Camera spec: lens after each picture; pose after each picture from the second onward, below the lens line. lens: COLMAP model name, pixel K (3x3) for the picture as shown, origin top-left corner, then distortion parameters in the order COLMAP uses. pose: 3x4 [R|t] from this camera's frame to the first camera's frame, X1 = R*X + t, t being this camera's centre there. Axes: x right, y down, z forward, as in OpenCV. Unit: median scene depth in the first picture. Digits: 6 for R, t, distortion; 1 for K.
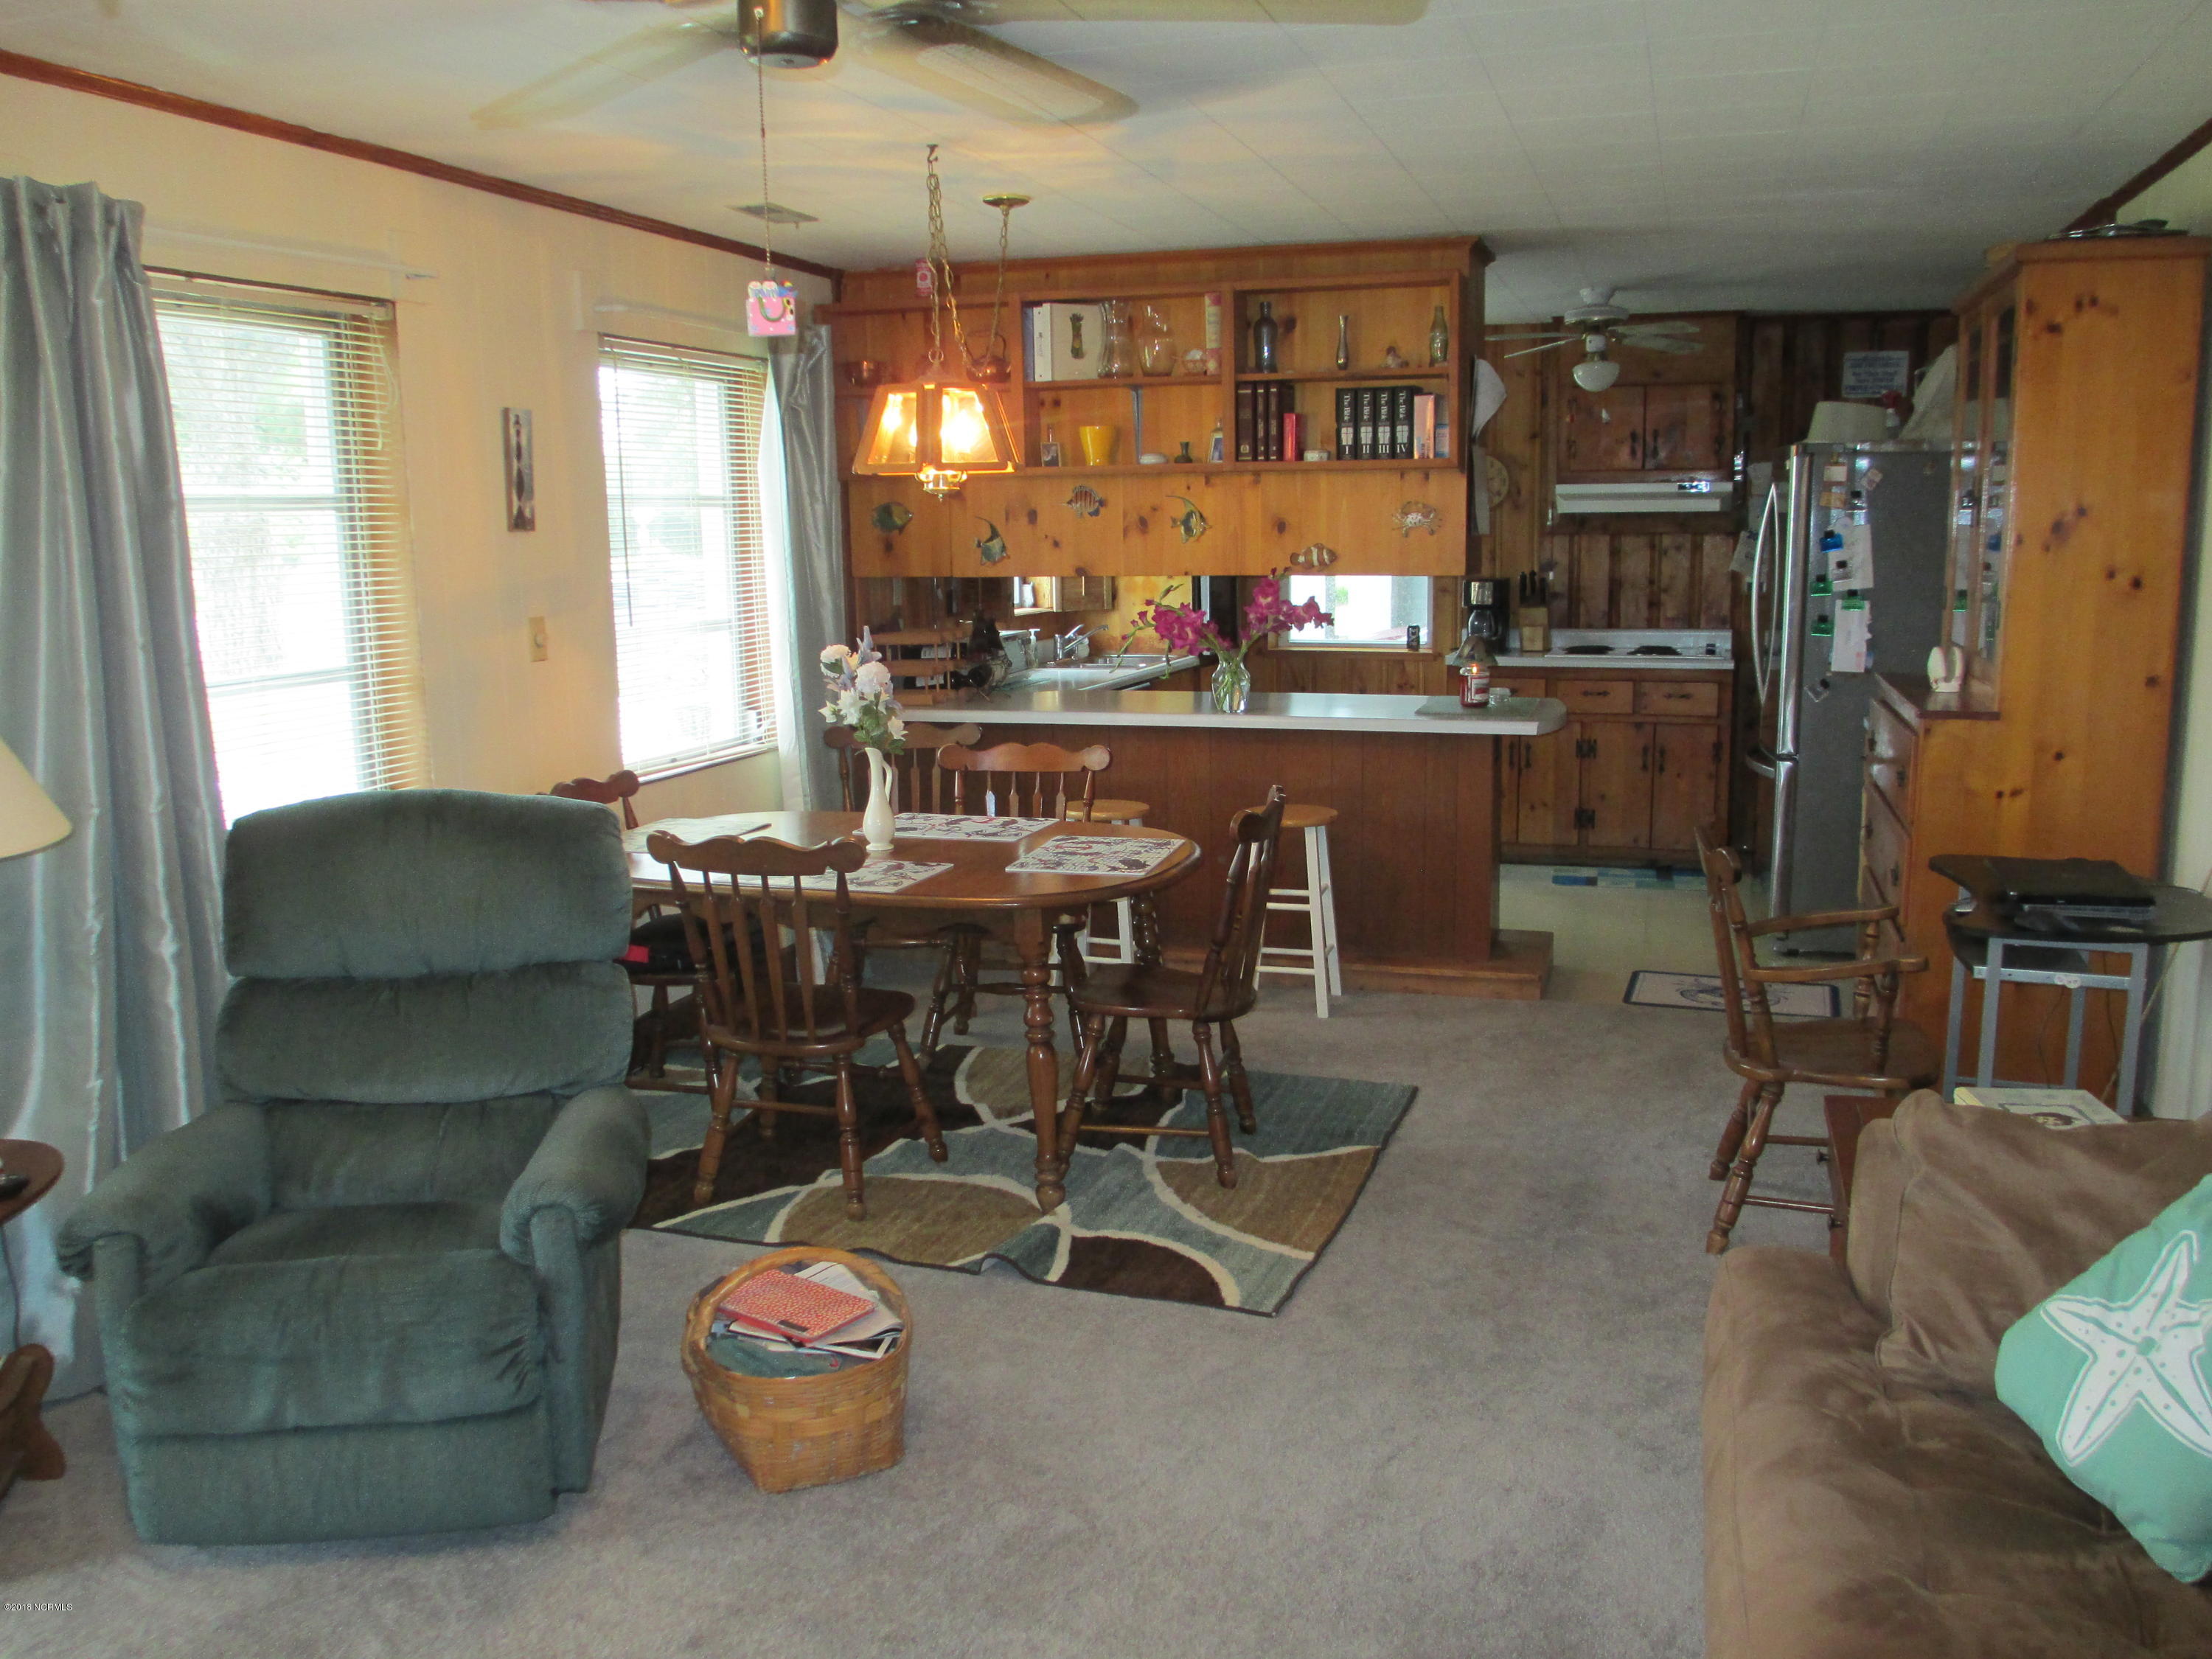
lens RADIAL K [[1836.4, 0, 1106.0], [0, 1836.4, 829.5], [0, 0, 1]] dist [-0.069707, 0.028818]
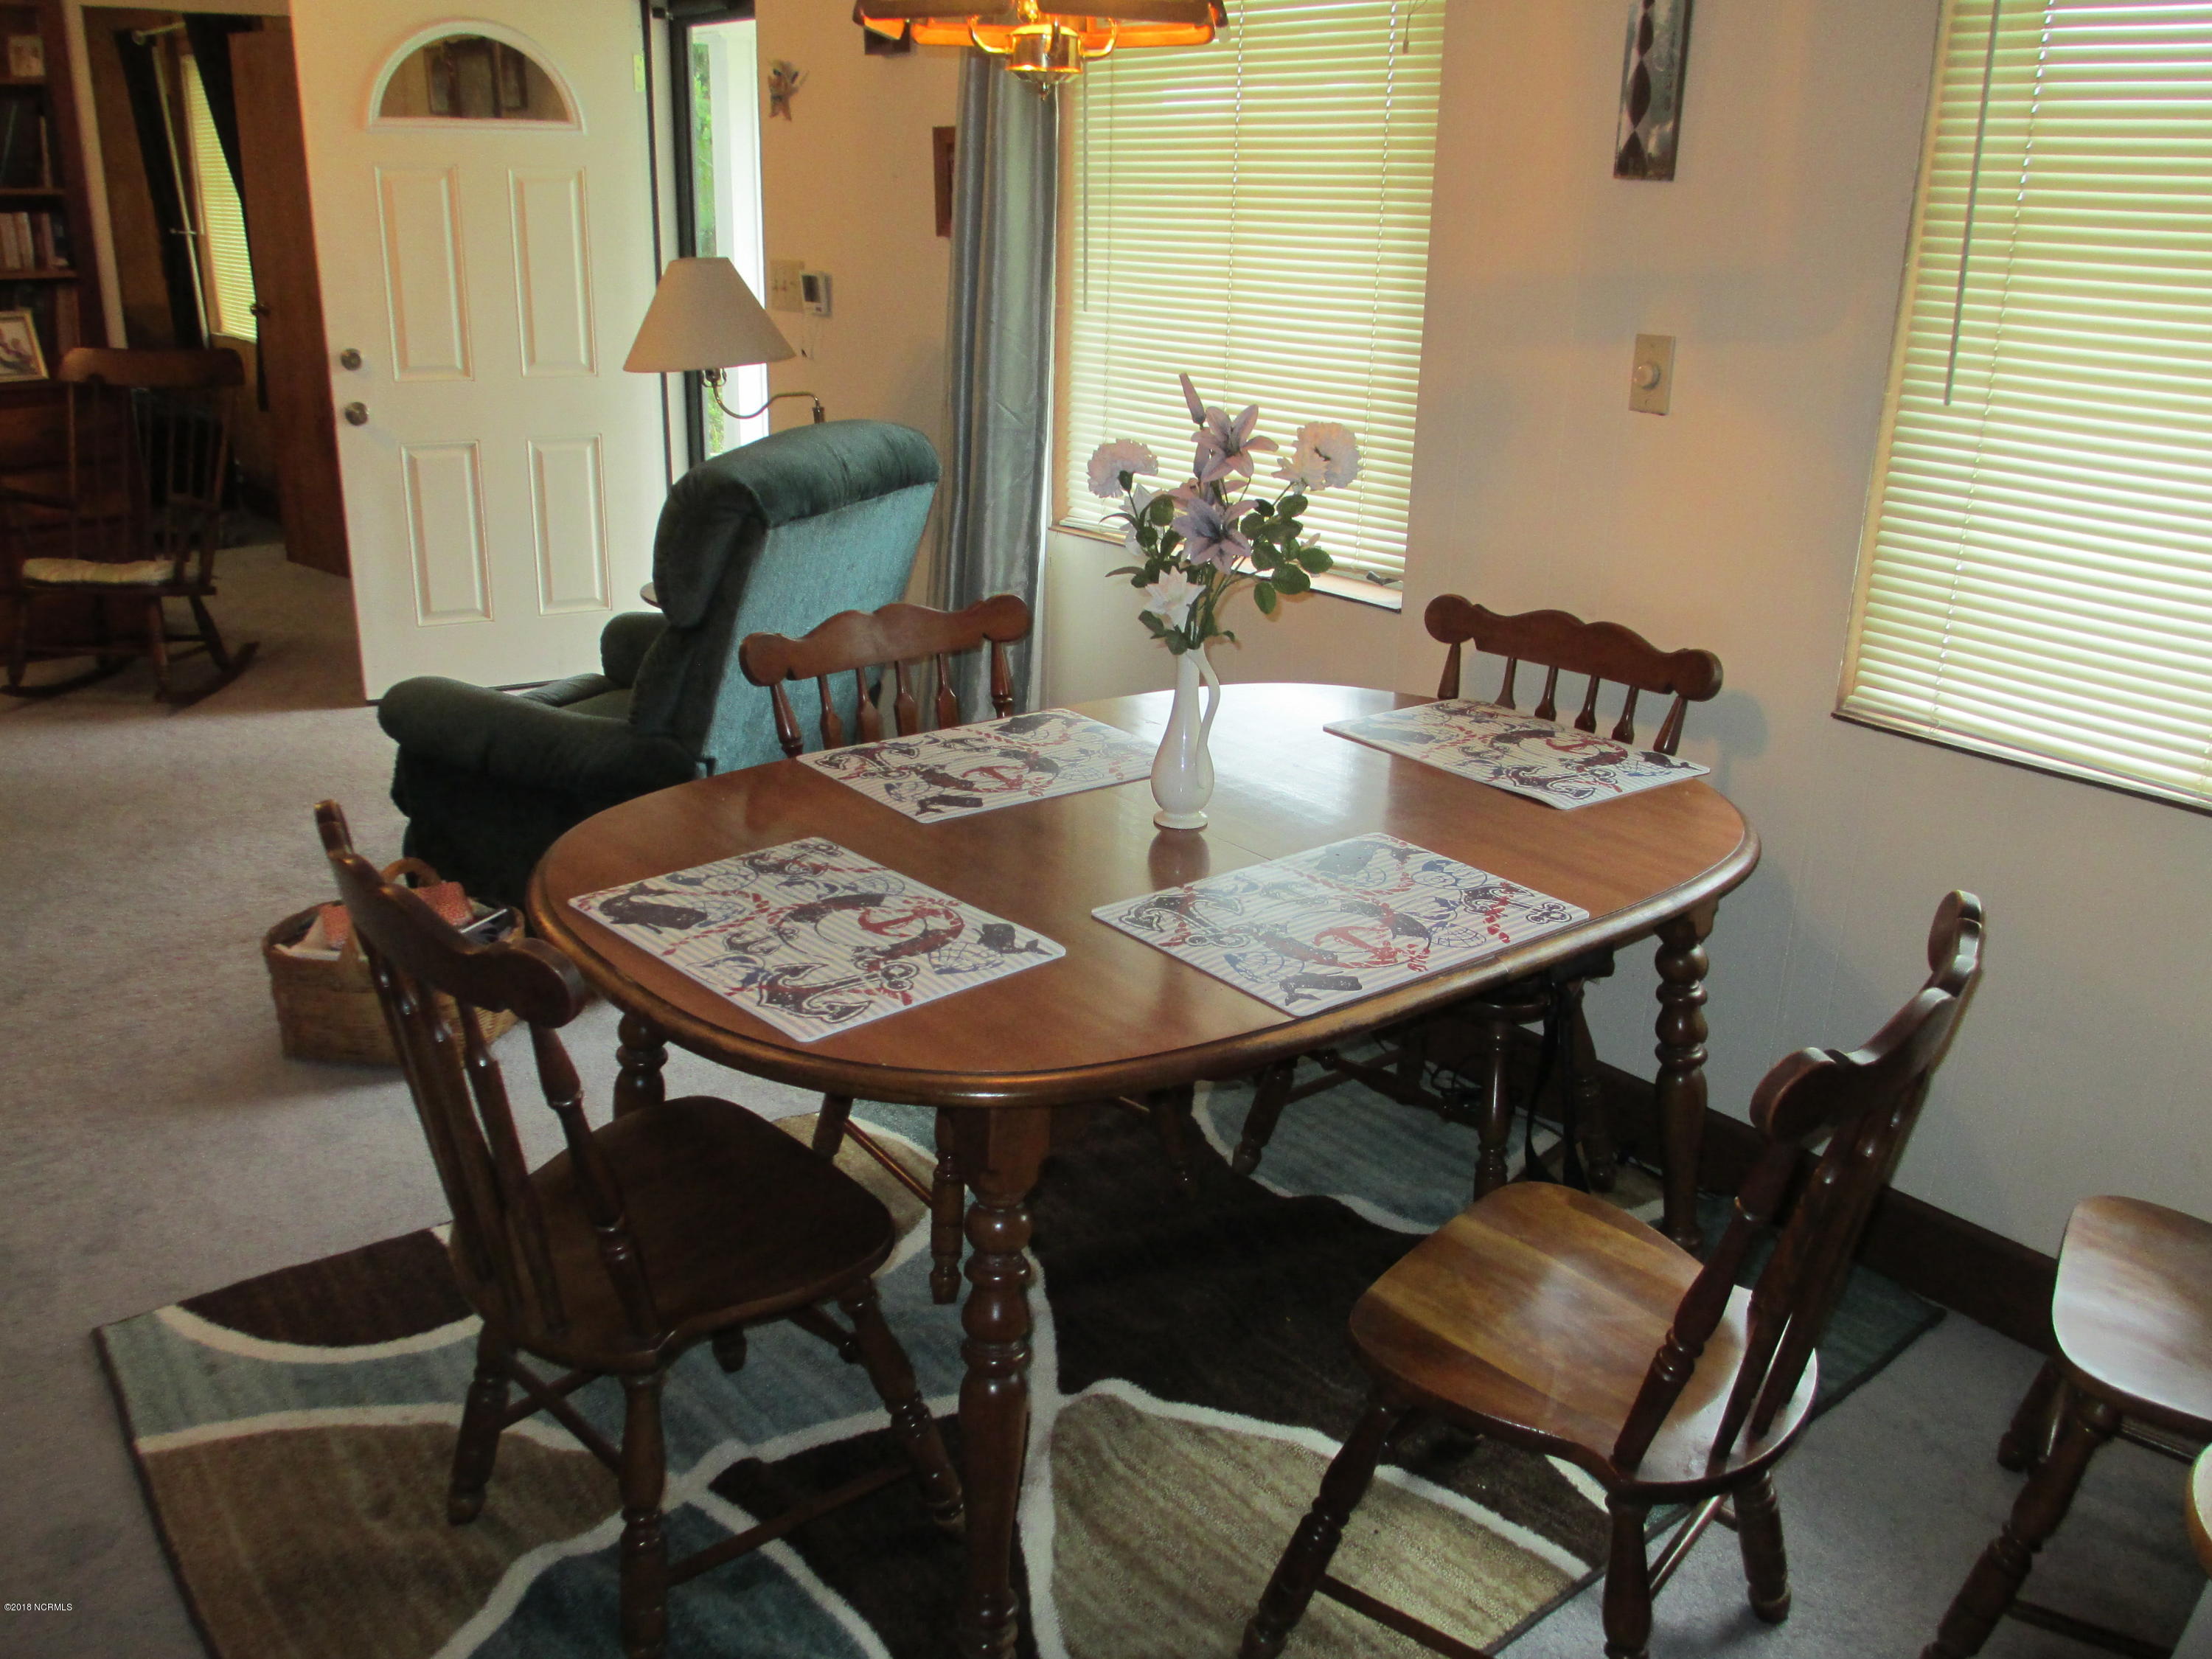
lens RADIAL K [[1836.4, 0, 1106.0], [0, 1836.4, 829.5], [0, 0, 1]] dist [-0.069707, 0.028818]
pose [[-0.531729, 0.284188, -0.797810, 0.290393], [-0.158294, 0.892071, 0.423265, -0.197189], [0.831990, 0.351350, -0.429355, 1.186448]]
